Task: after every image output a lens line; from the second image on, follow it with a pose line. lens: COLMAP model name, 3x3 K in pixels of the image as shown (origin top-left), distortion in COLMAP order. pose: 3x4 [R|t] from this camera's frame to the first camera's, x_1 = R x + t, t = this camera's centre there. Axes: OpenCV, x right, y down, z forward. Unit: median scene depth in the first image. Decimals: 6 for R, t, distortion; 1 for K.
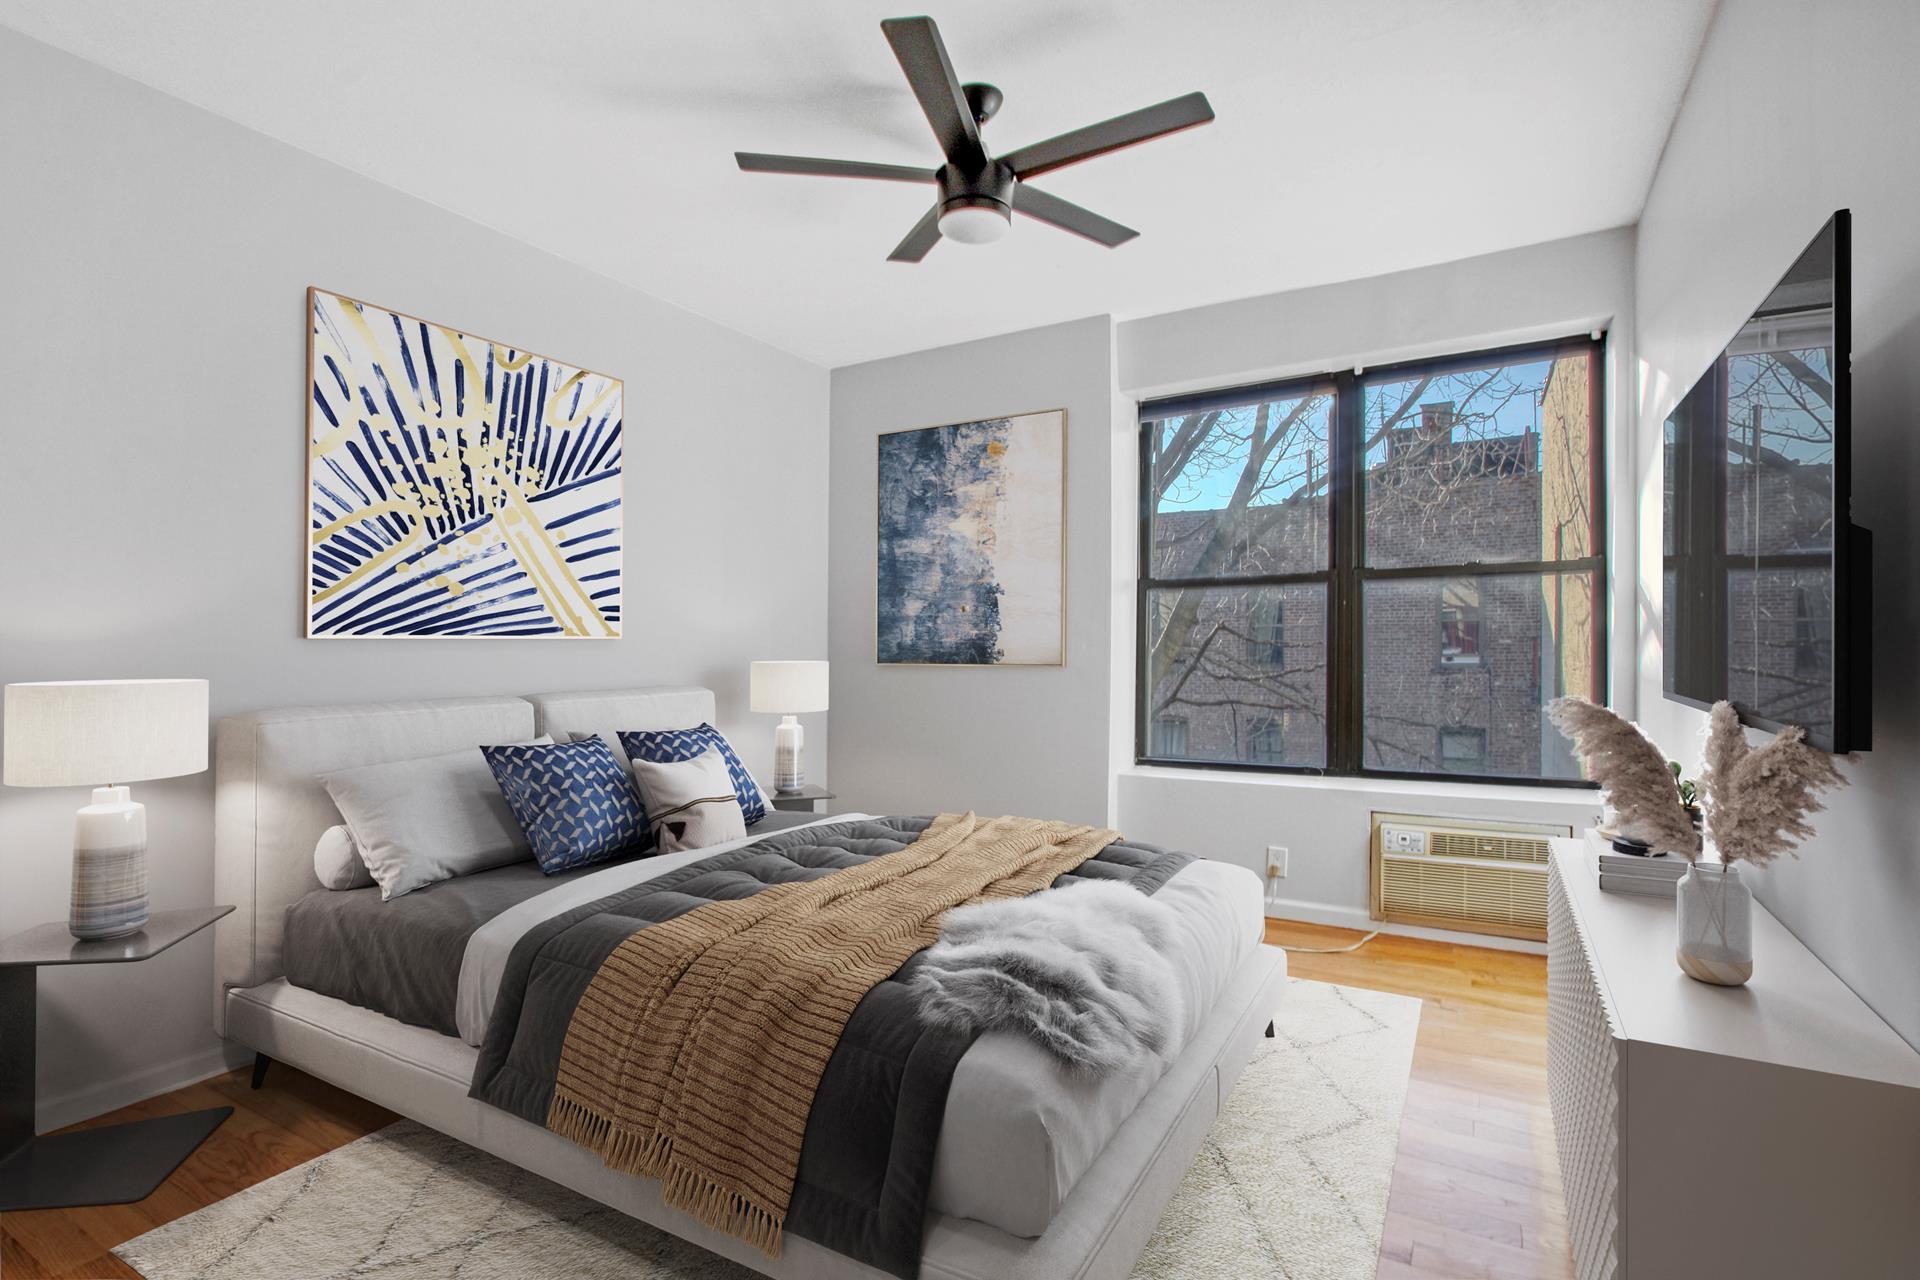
lens RADIAL K [[898.4, 0, 953.1], [0, 898.4, 649.6], [0, 0, 1]] dist [-0.015693, -0.000924]
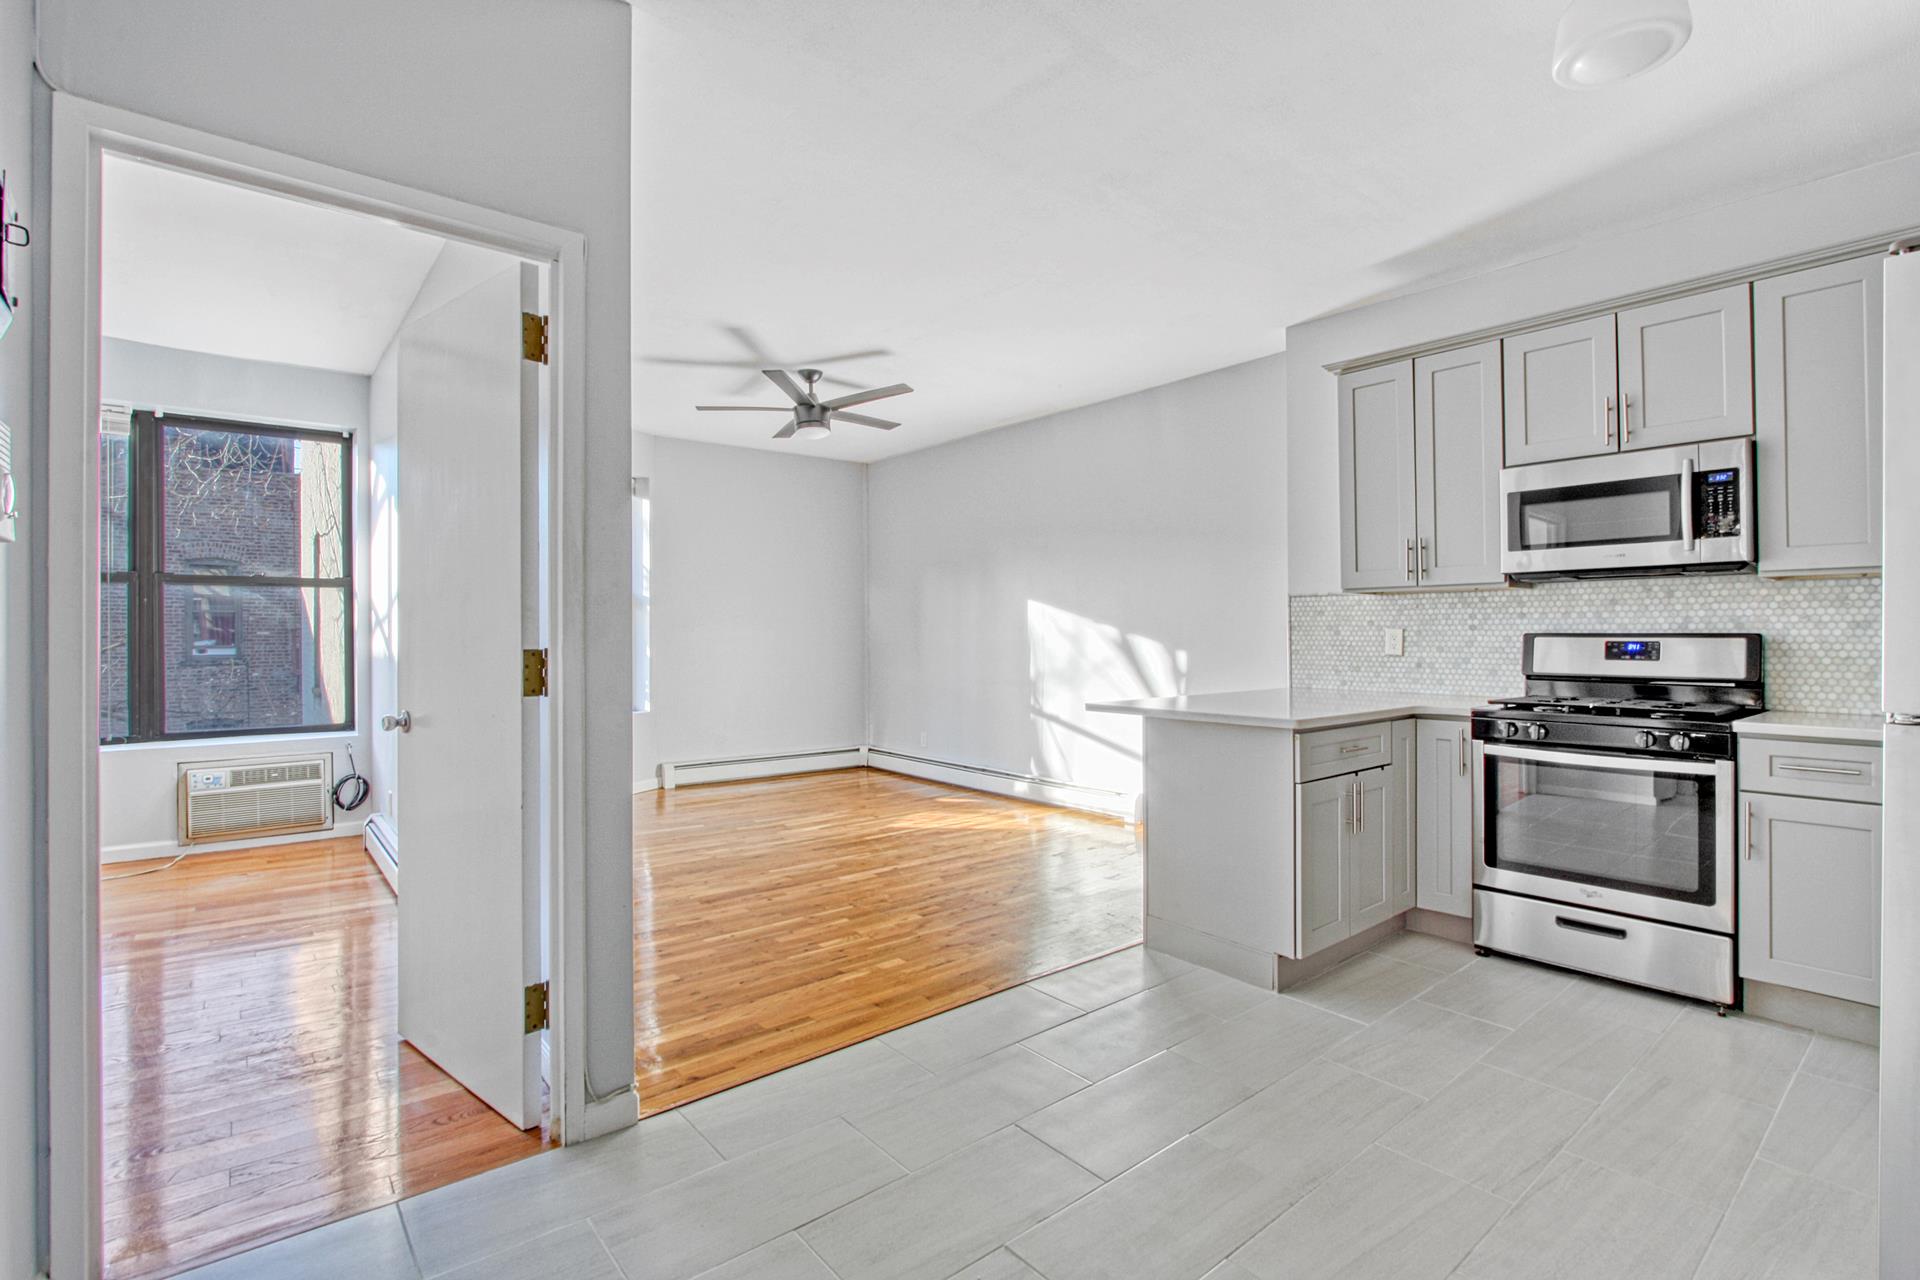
lens RADIAL K [[898.4, 0, 959.3], [0, 898.4, 644.2], [0, 0, 1]] dist [-0.015693, -0.000924]
pose [[0.339415, -0.007329, 0.940608, -0.331277], [0.005220, 0.999969, 0.005908, 0.007027], [-0.940622, 0.002904, 0.339443, -0.467480]]
